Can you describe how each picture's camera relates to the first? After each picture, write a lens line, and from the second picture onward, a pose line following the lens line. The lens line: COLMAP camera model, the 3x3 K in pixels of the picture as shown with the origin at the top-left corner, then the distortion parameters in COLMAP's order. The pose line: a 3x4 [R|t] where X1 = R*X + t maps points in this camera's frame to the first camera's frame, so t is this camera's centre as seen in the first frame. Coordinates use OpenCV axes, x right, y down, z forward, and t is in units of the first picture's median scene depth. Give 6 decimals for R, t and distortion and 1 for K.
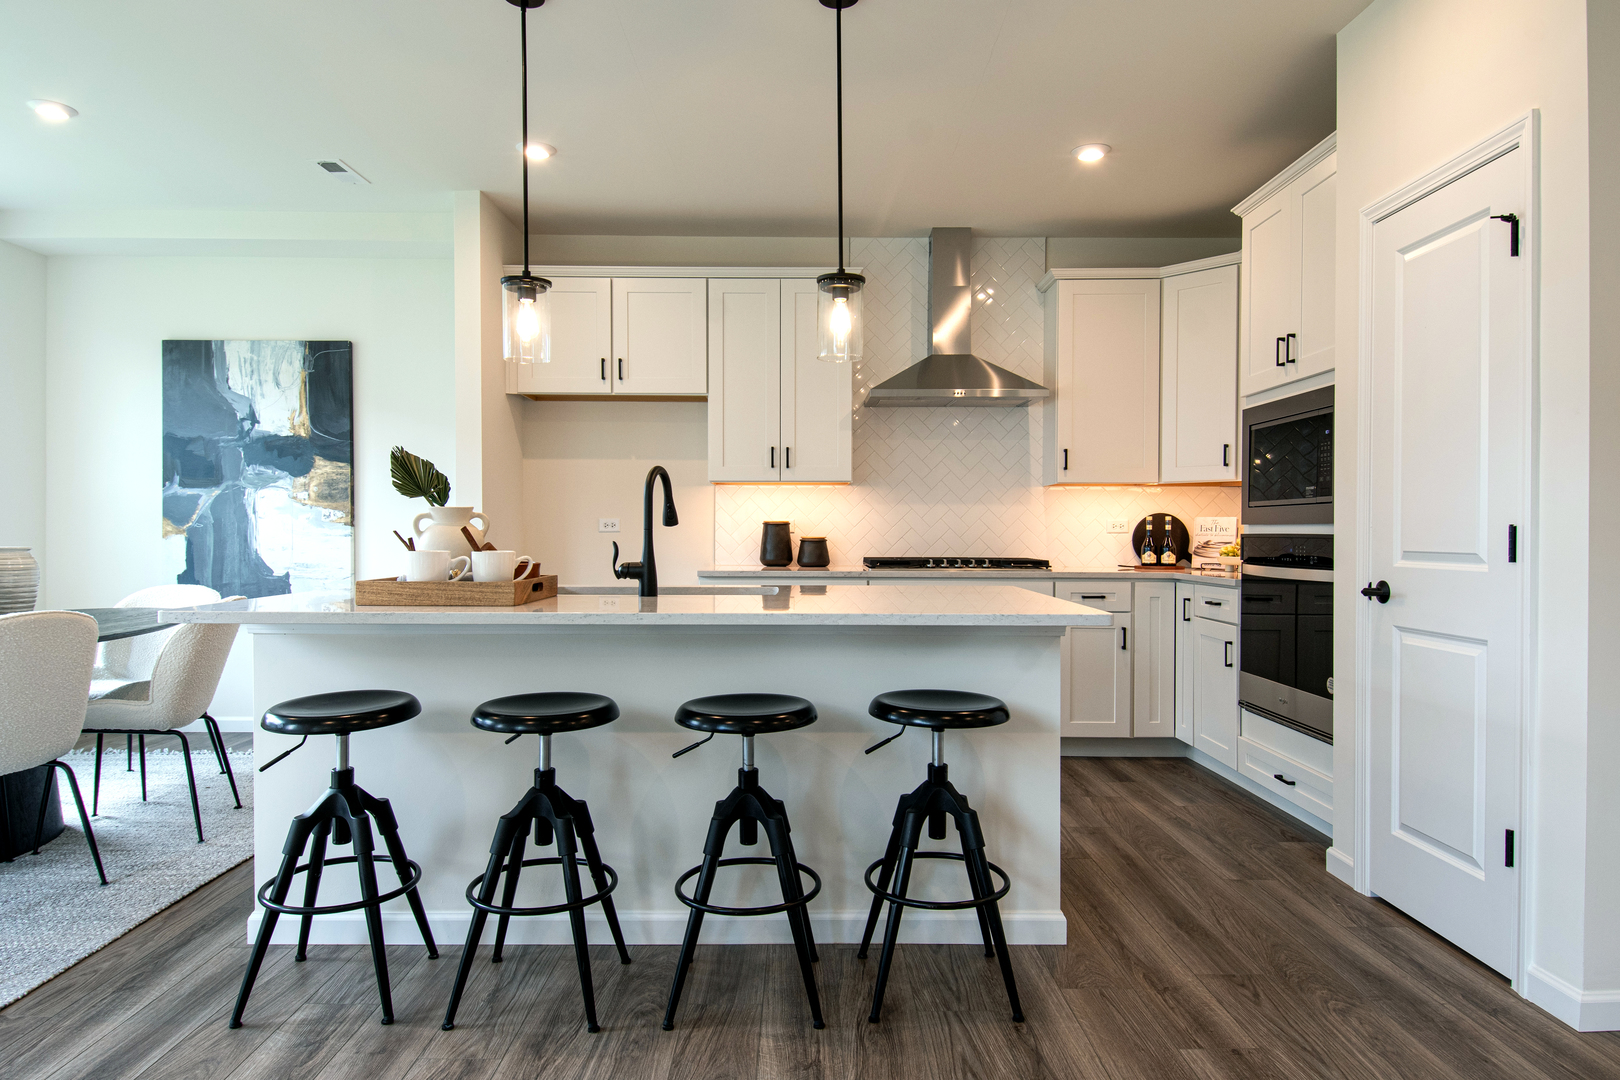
lens RADIAL K [[960.4, 0, 810.0], [0, 960.4, 540.0], [0, 0, 1]] dist [0.055435, -0.057929]
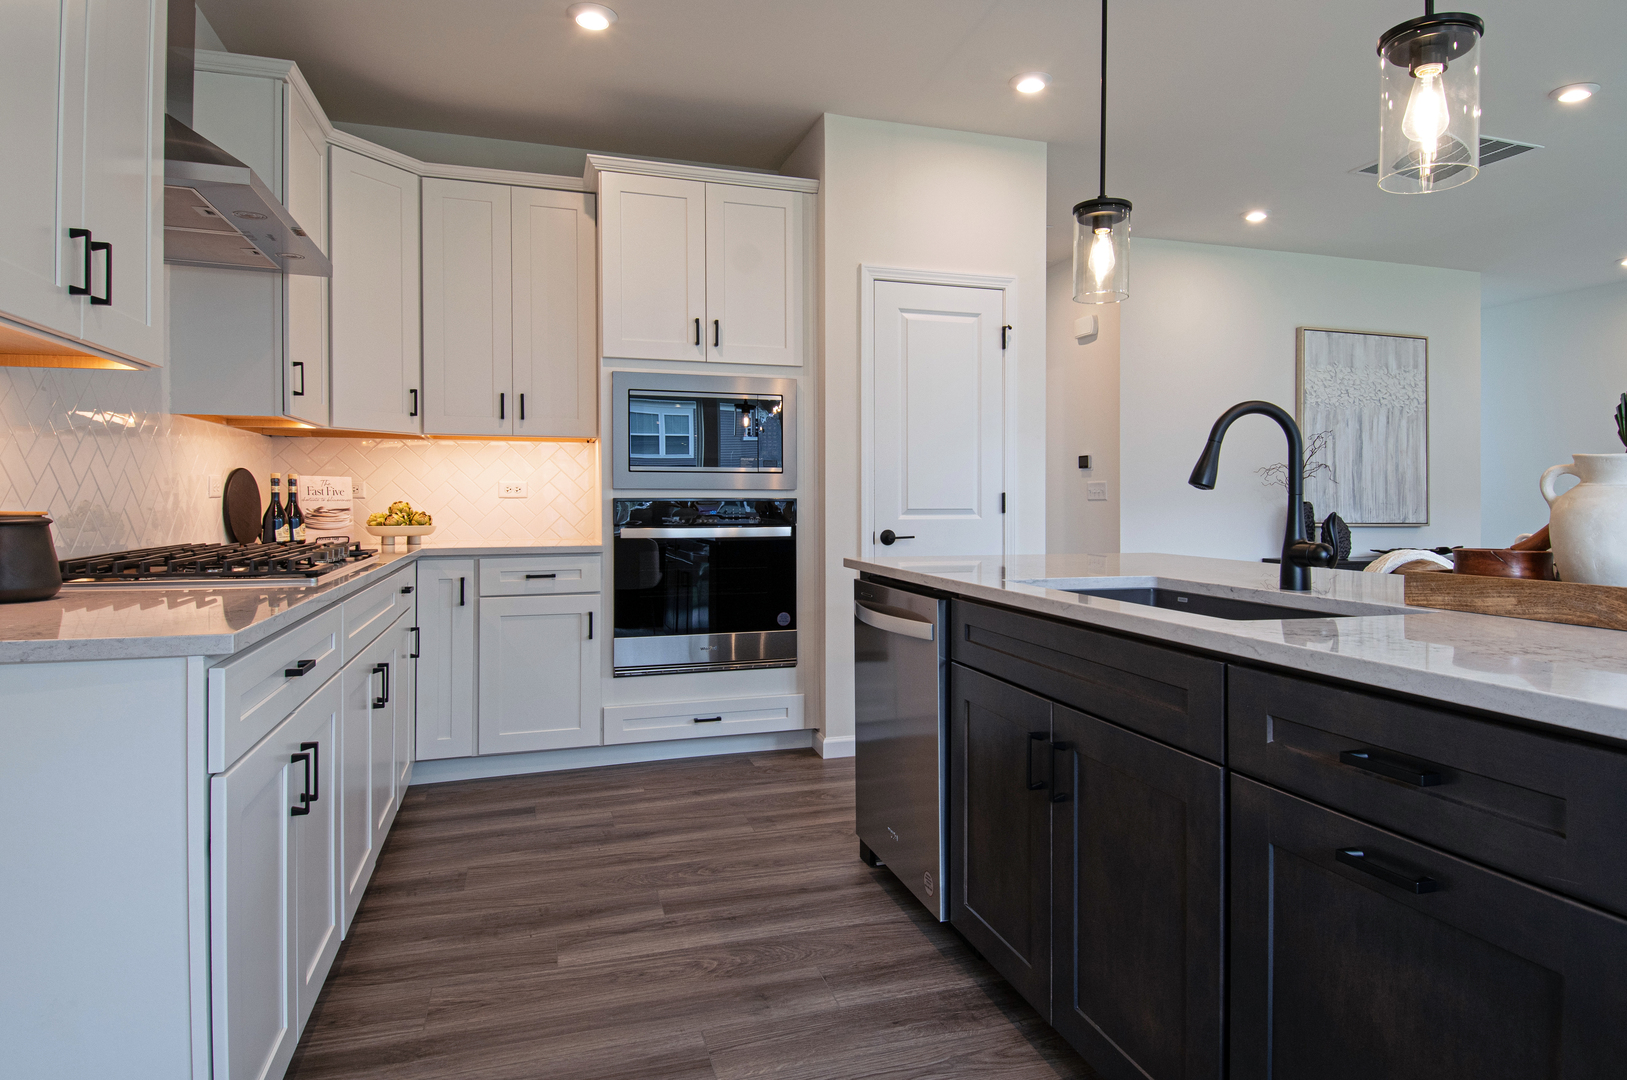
lens RADIAL K [[909.5, 0, 815.6], [0, 909.5, 506.2], [0, 0, 1]] dist [-0.000171, -0.000001]
pose [[-0.294494, -0.007029, 0.955627, -0.569044], [0.007464, 0.999926, 0.009655, -0.006196], [-0.955624, 0.009976, -0.294420, 1.254427]]
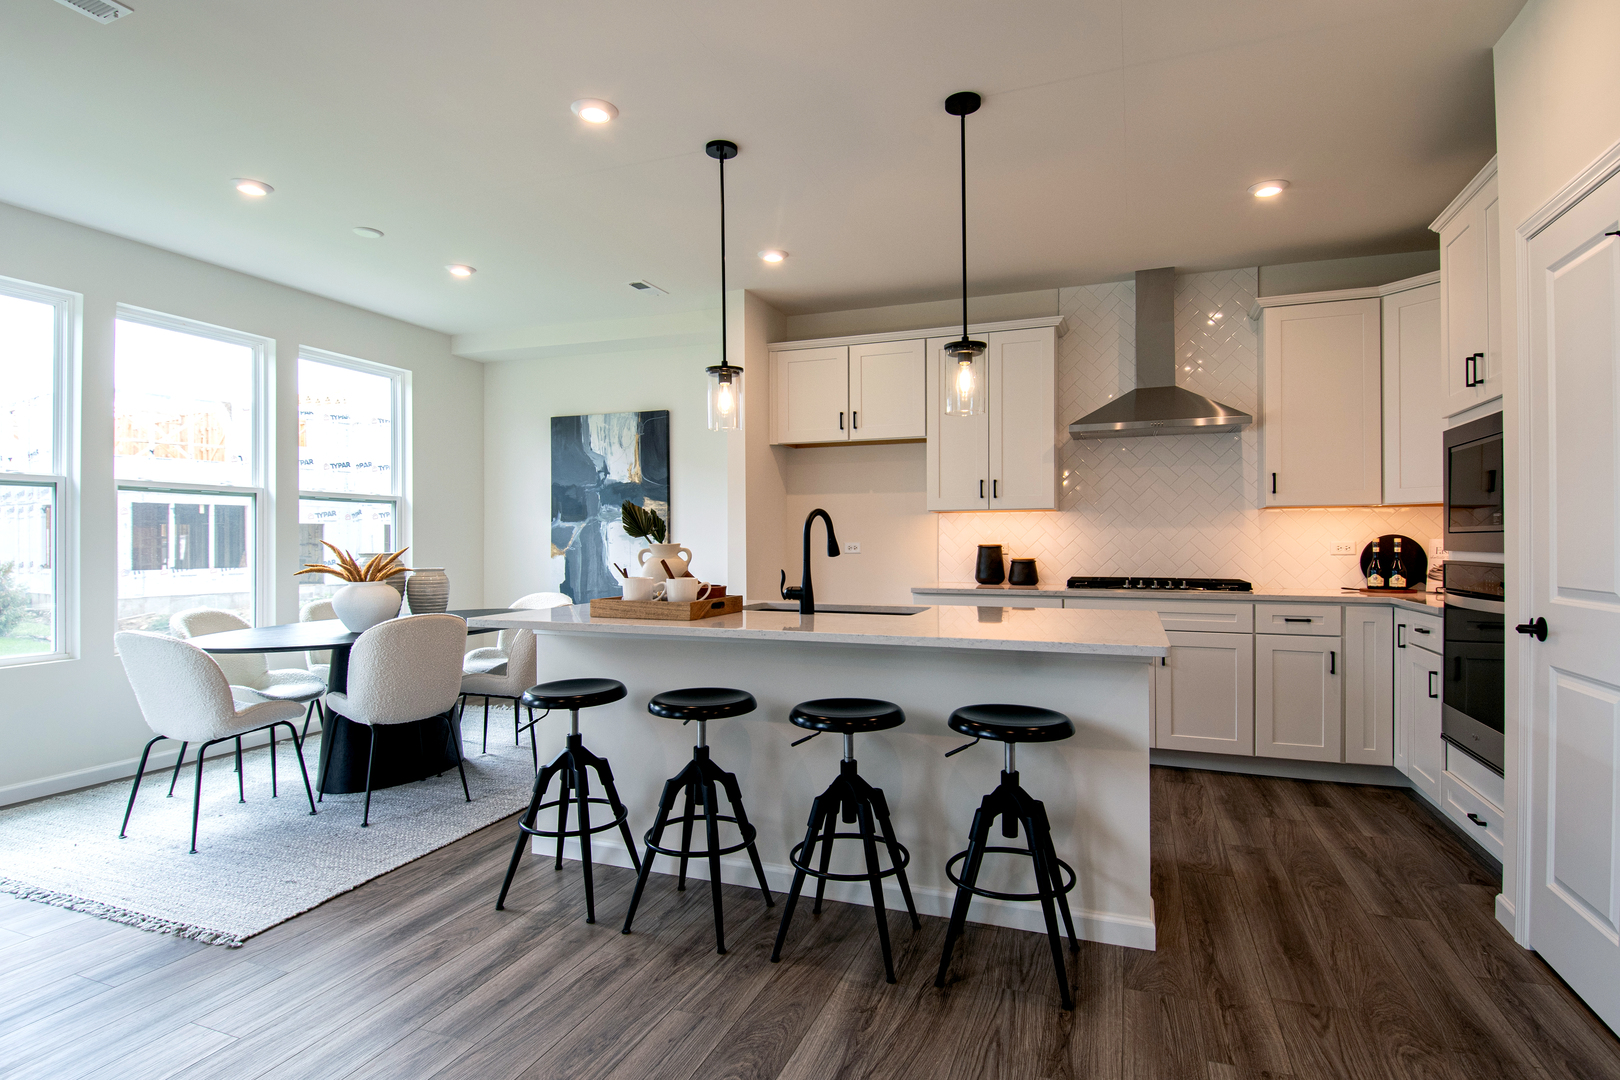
lens RADIAL K [[841.8, 0, 810.0], [0, 841.8, 540.0], [0, 0, 1]] dist [0.043108, -0.045105]
pose [[0.935266, -0.005499, -0.353904, 0.181817], [0.001249, 0.999924, -0.012236, -0.019593], [0.353945, 0.011002, 0.935202, -0.014562]]
